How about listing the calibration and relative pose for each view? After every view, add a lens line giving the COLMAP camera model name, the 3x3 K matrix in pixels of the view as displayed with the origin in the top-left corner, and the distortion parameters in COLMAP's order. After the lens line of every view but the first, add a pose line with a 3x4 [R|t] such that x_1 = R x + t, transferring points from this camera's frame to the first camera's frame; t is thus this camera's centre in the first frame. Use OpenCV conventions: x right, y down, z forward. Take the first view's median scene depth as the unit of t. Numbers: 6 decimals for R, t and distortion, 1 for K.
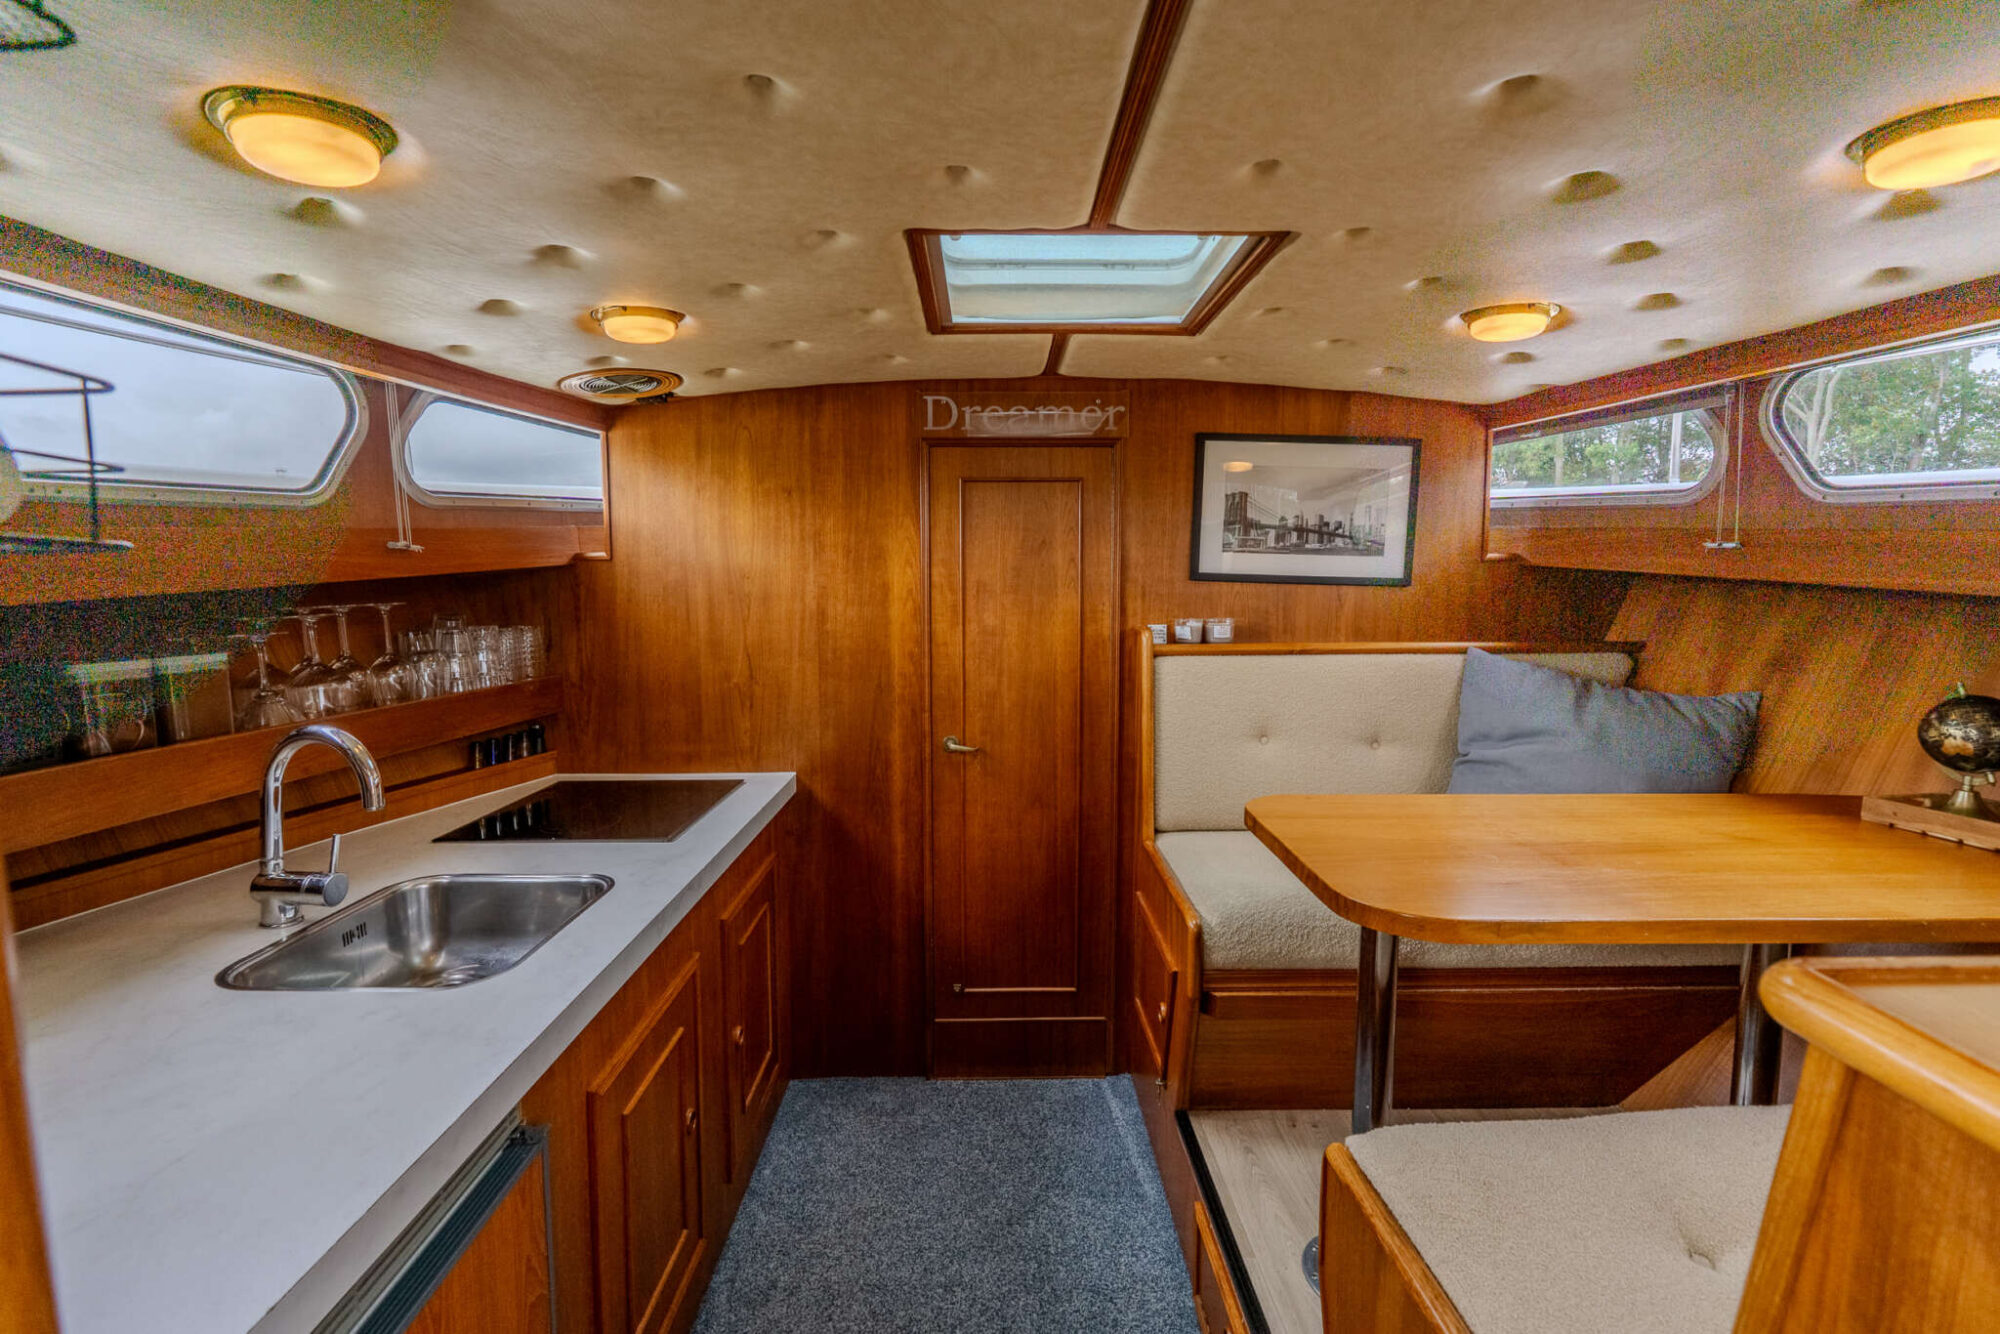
lens RADIAL K [[838.9, 0, 996.7], [0, 838.9, 654.4], [0, 0, 1]] dist [-0.007974, 0.001112]
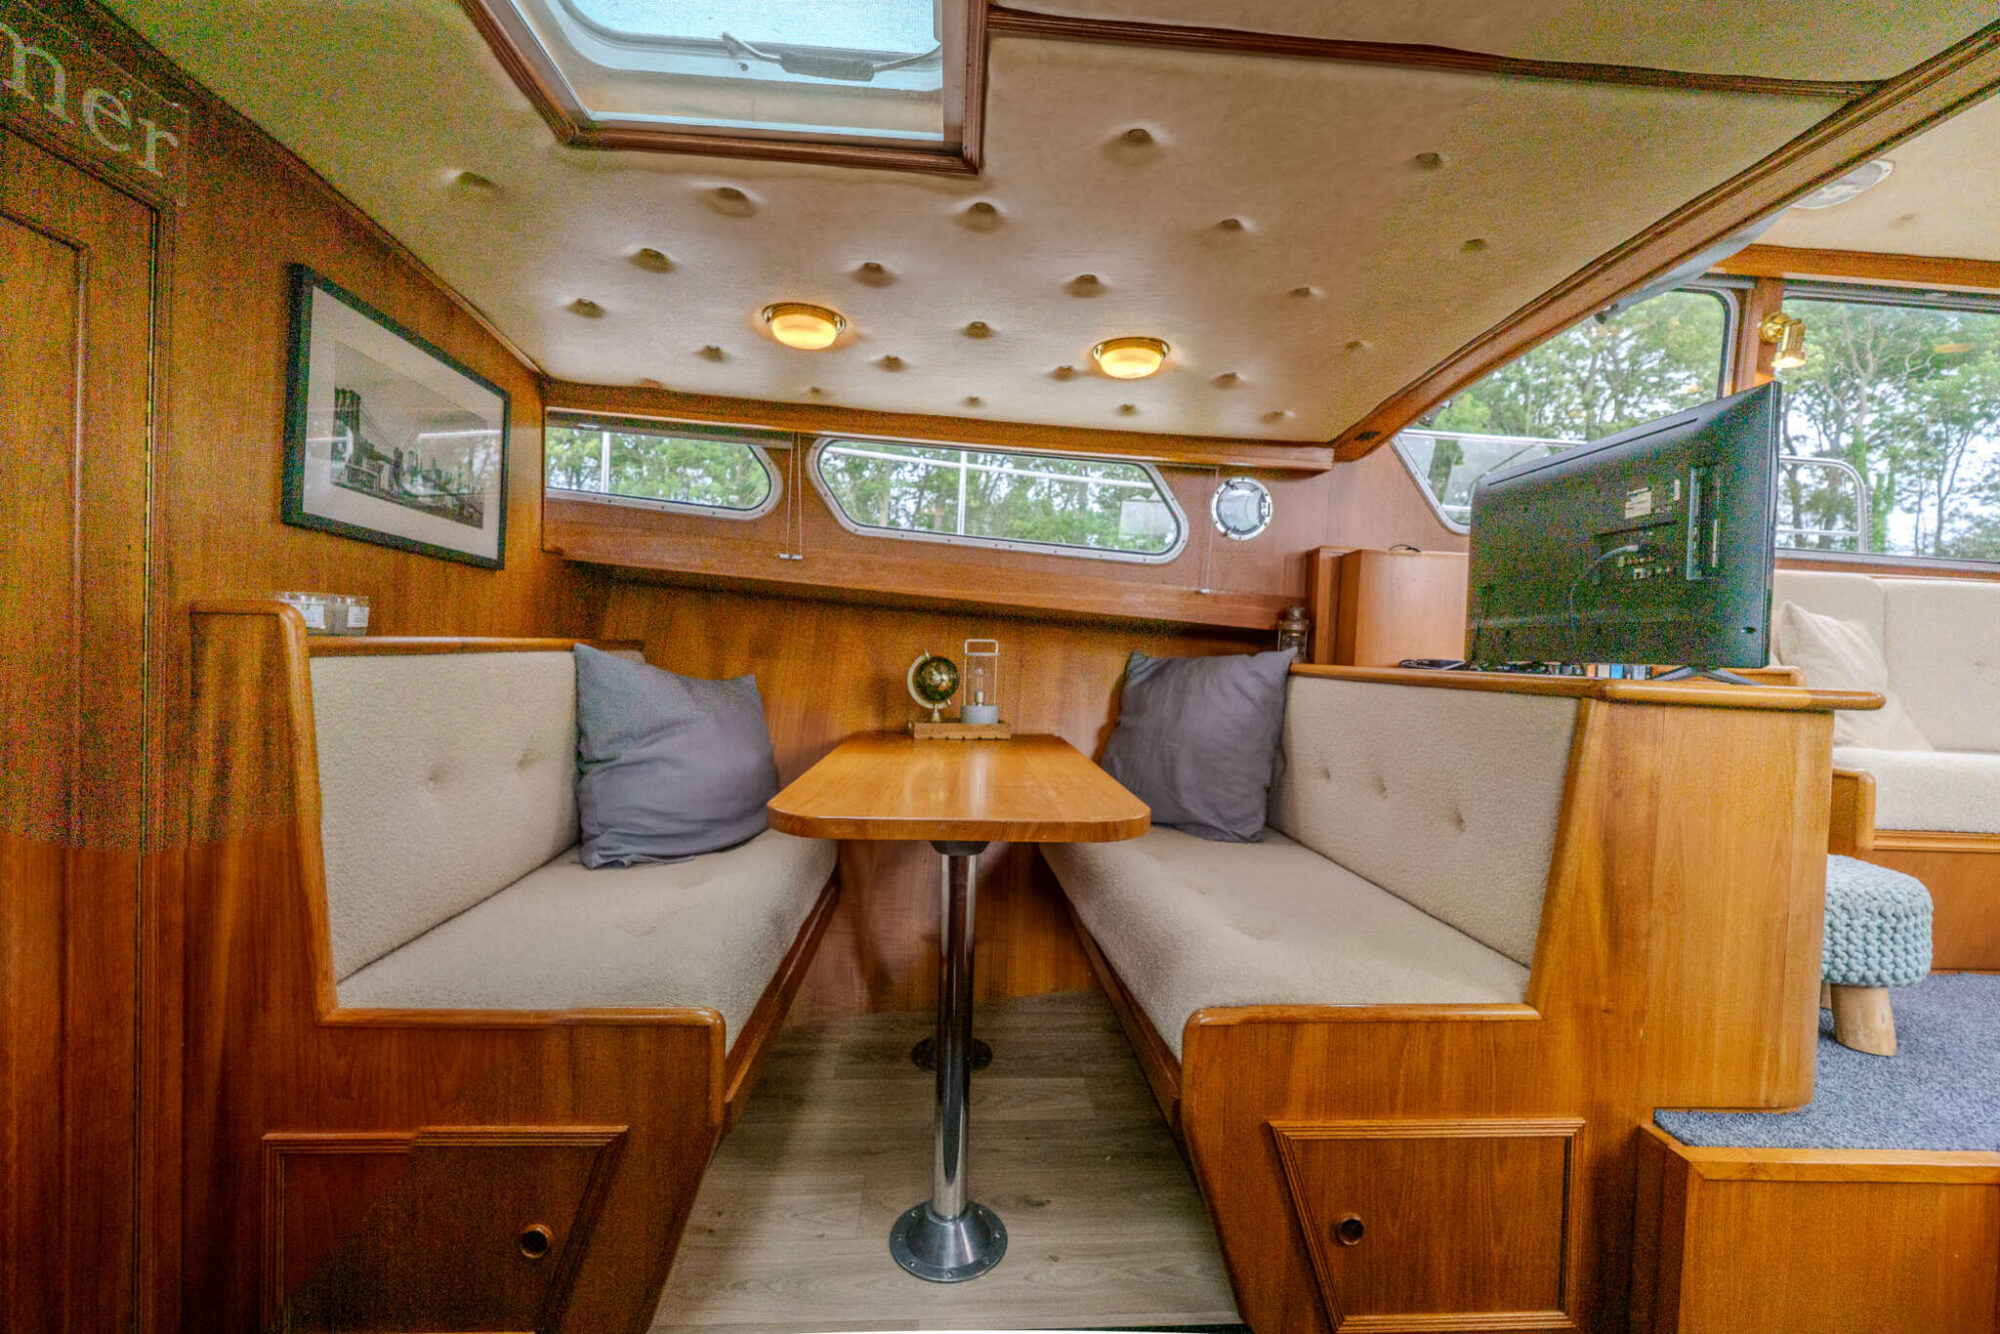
lens RADIAL K [[838.9, 0, 994.9], [0, 838.9, 664.0], [0, 0, 1]] dist [-0.007974, 0.001112]
pose [[-0.042764, -0.018324, 0.998917, -0.340076], [0.063165, 0.997782, 0.021007, 0.021602], [-0.997086, 0.063995, -0.041512, 0.569473]]
